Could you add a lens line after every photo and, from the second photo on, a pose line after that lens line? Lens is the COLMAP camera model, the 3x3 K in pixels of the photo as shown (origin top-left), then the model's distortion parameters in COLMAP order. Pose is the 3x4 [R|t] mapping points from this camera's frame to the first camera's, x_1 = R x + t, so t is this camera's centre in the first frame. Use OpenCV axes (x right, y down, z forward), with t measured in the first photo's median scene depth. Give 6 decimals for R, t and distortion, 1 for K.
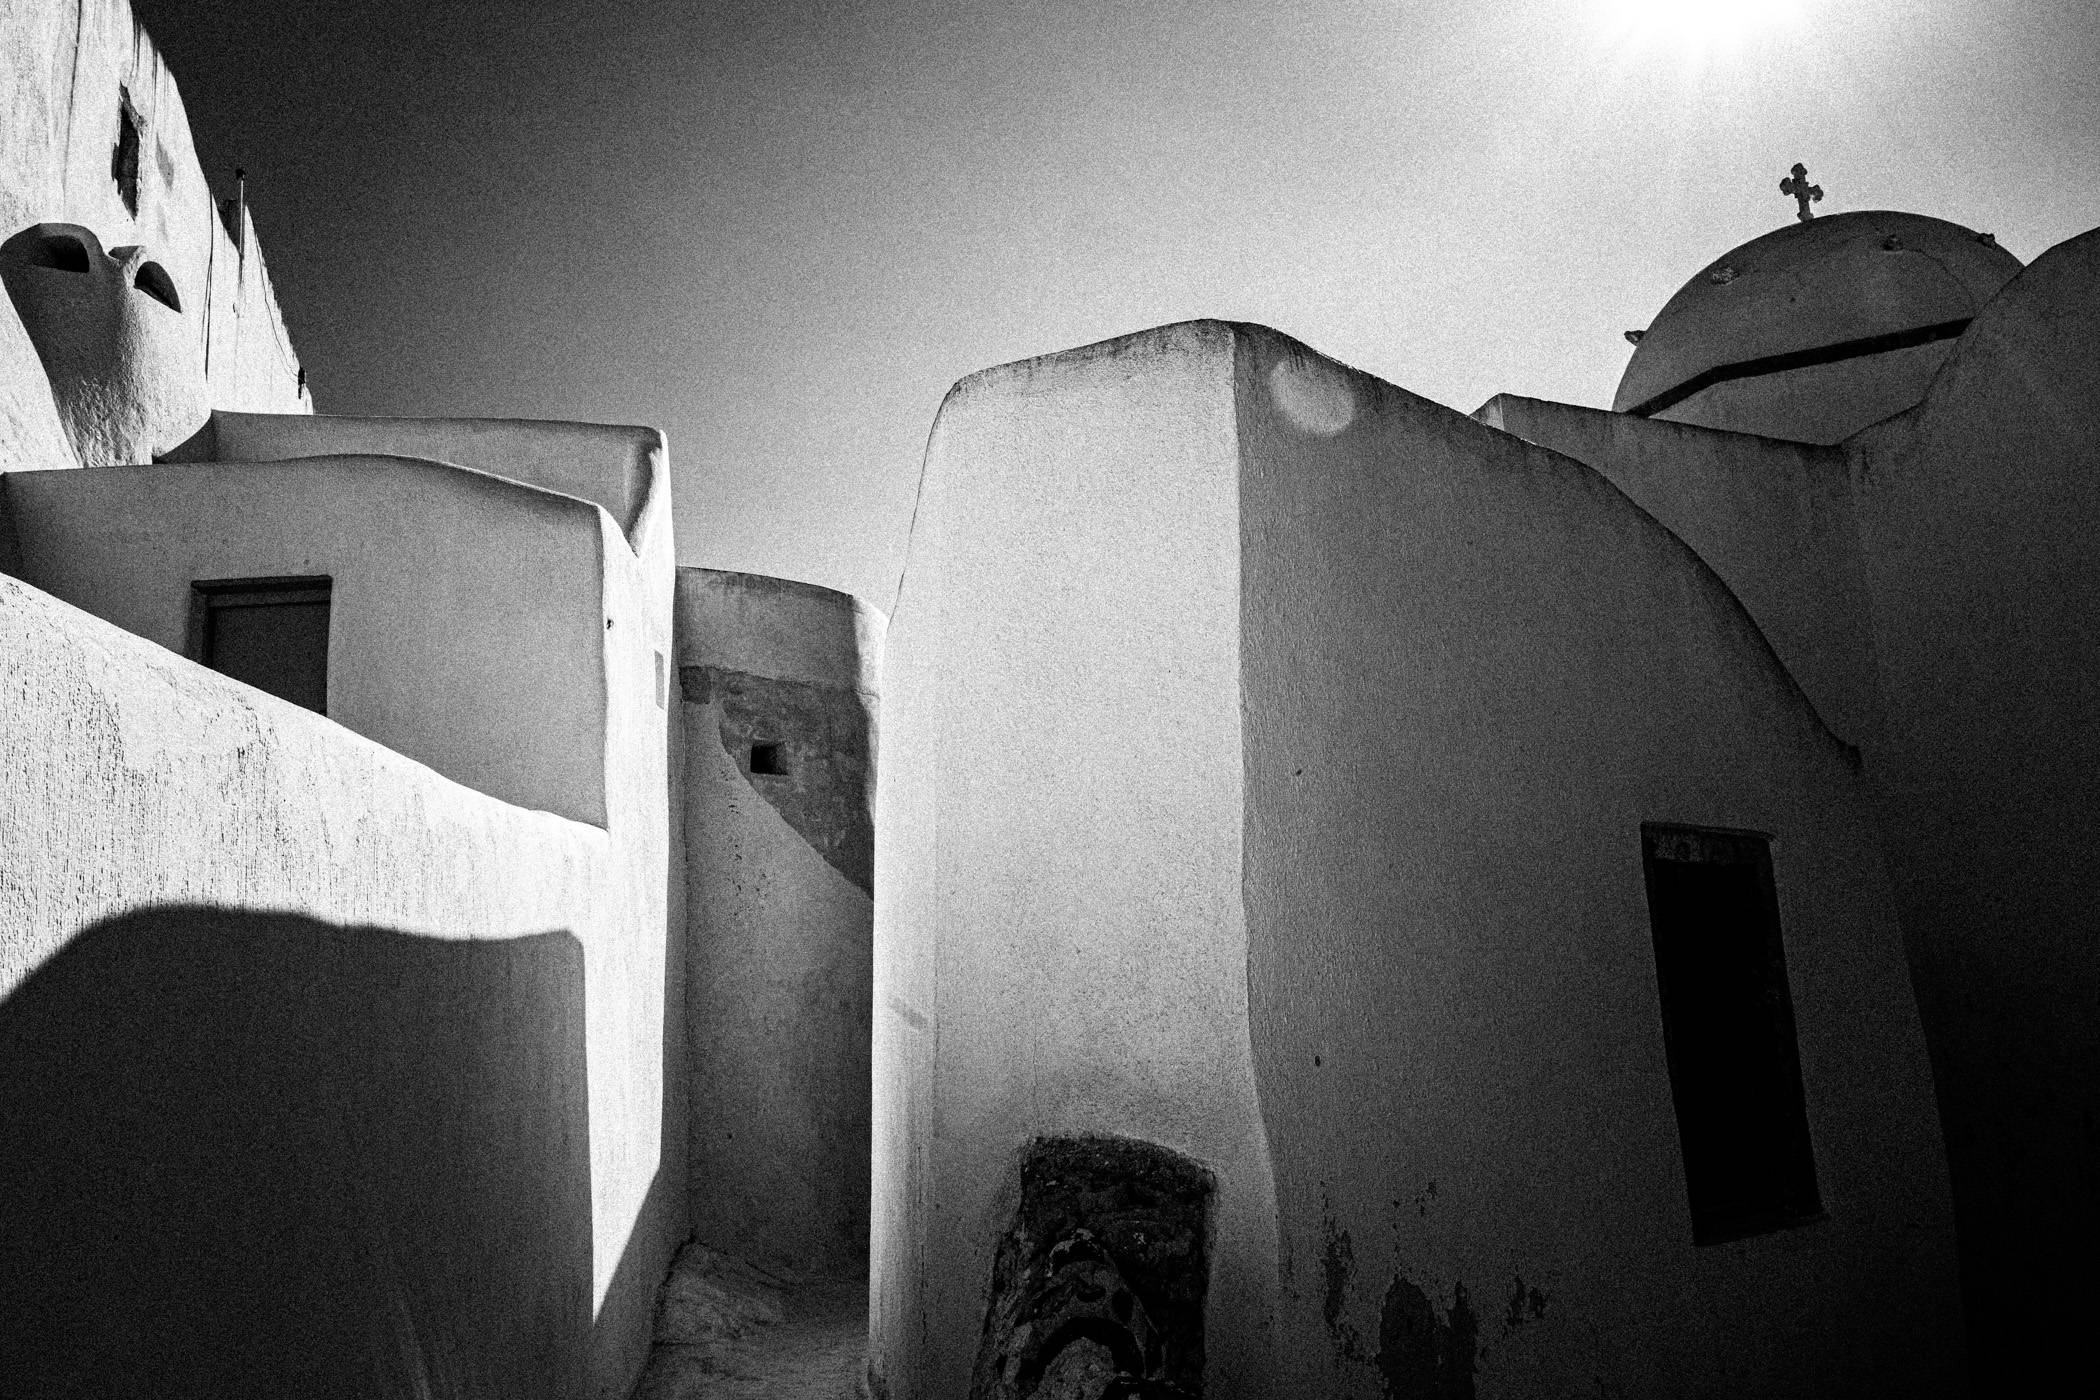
lens RADIAL K [[1581.1, 0, 1050.0], [0, 1581.1, 700.0], [0, 0, 1]] dist [-0.033964, 0.027690]
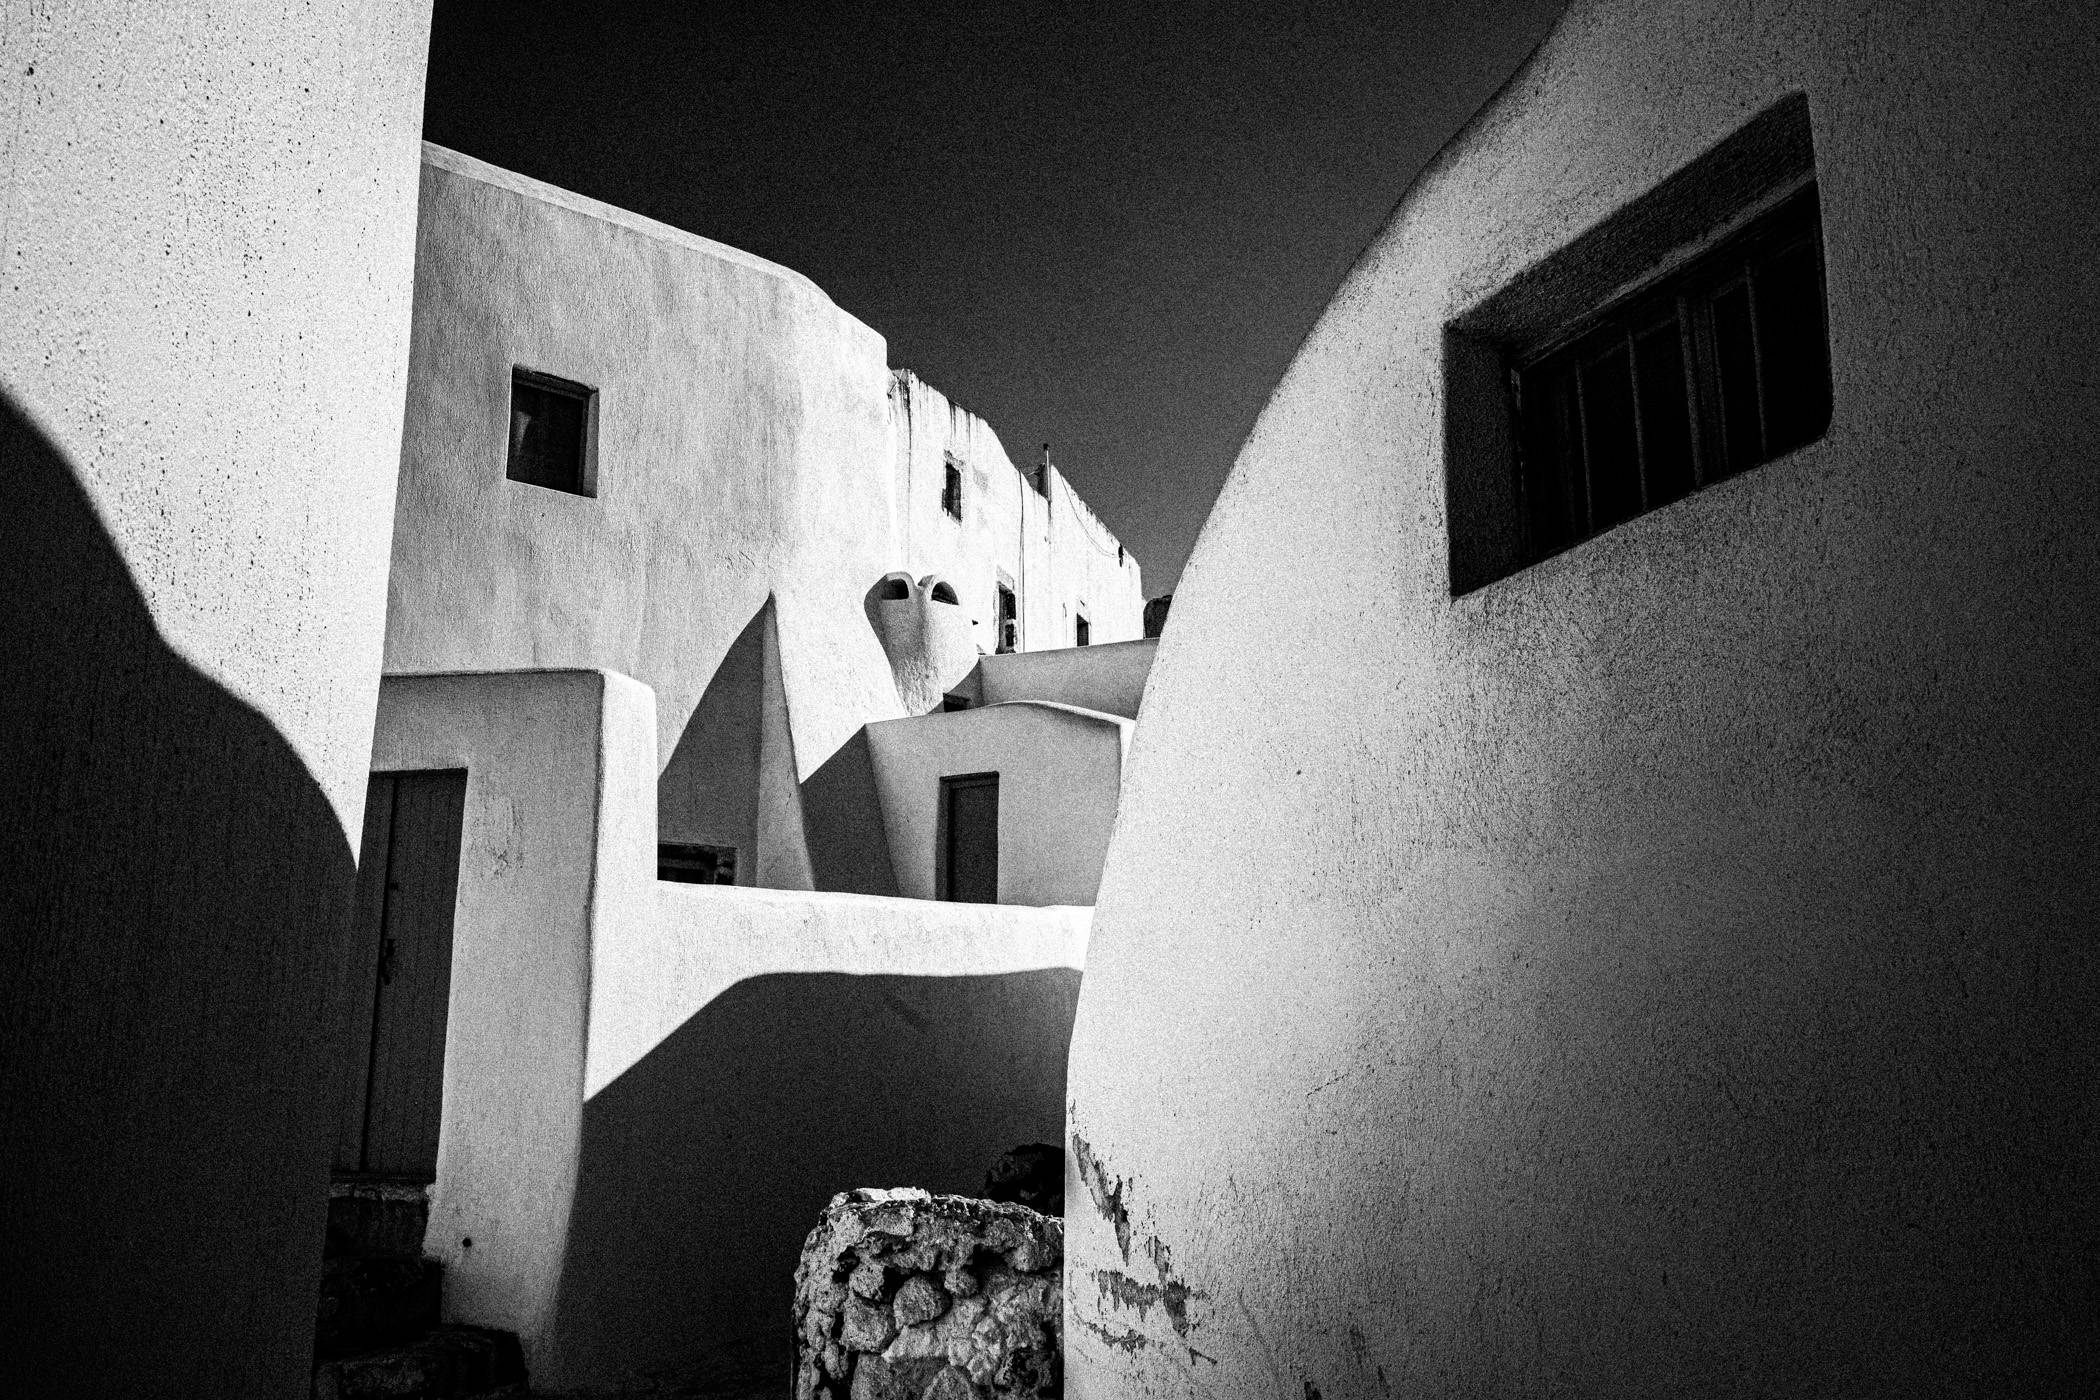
lens RADIAL K [[1581.1, 0, 1050.0], [0, 1581.1, 700.0], [0, 0, 1]] dist [-0.033964, 0.027690]
pose [[0.816495, -0.071861, -0.572864, 0.576090], [0.074158, 0.997058, -0.019377, -0.104041], [0.572571, -0.026661, 0.819422, -0.429367]]
